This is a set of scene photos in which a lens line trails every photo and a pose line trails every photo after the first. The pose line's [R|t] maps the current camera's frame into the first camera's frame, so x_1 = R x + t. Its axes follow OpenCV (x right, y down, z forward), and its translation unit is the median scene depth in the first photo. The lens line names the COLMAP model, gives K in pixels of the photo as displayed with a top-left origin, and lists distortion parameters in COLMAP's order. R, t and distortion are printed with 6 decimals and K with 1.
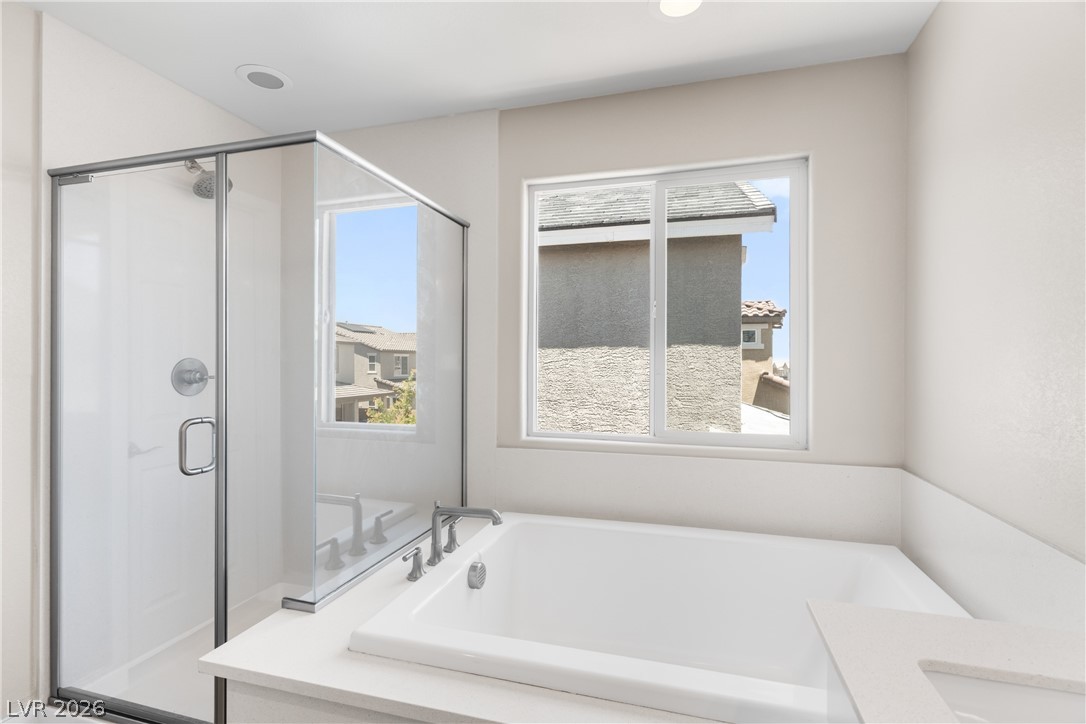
lens RADIAL K [[512.7, 0, 542.8], [0, 512.7, 359.2], [0, 0, 1]] dist [0.000682, -0.000834]
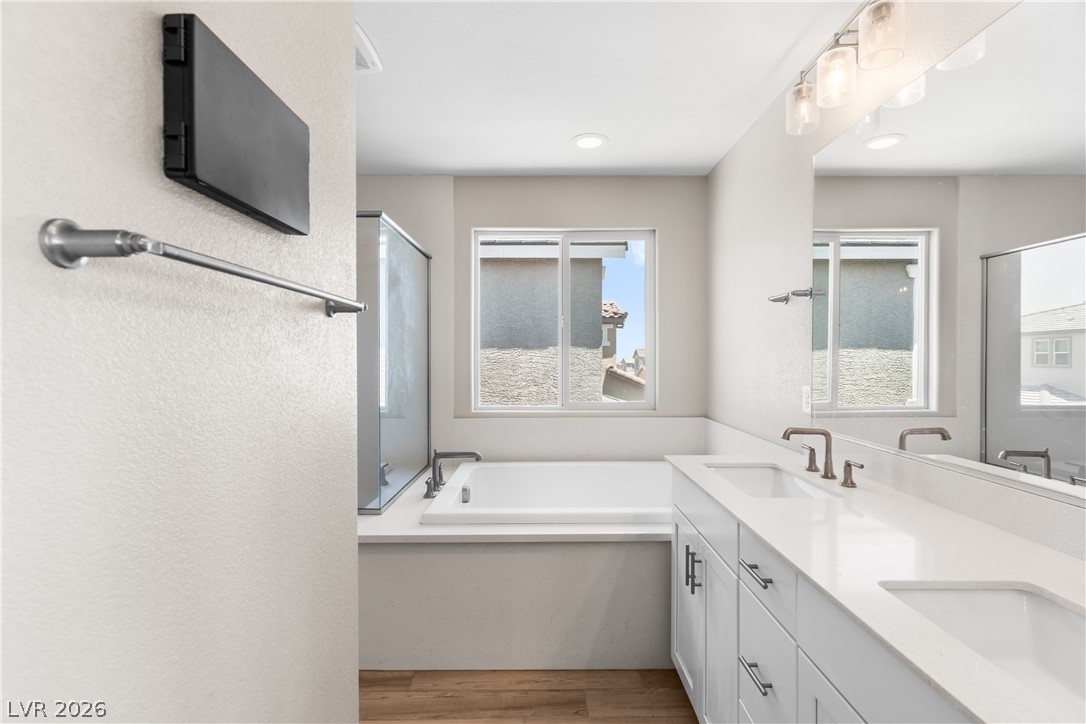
lens RADIAL K [[512.7, 0, 543.4], [0, 512.7, 361.5], [0, 0, 1]] dist [0.000682, -0.000834]
pose [[0.958985, -0.006225, 0.283390, -0.117659], [0.002835, 0.999919, 0.012371, 0.000412], [-0.283444, -0.011060, 0.958925, -0.190151]]
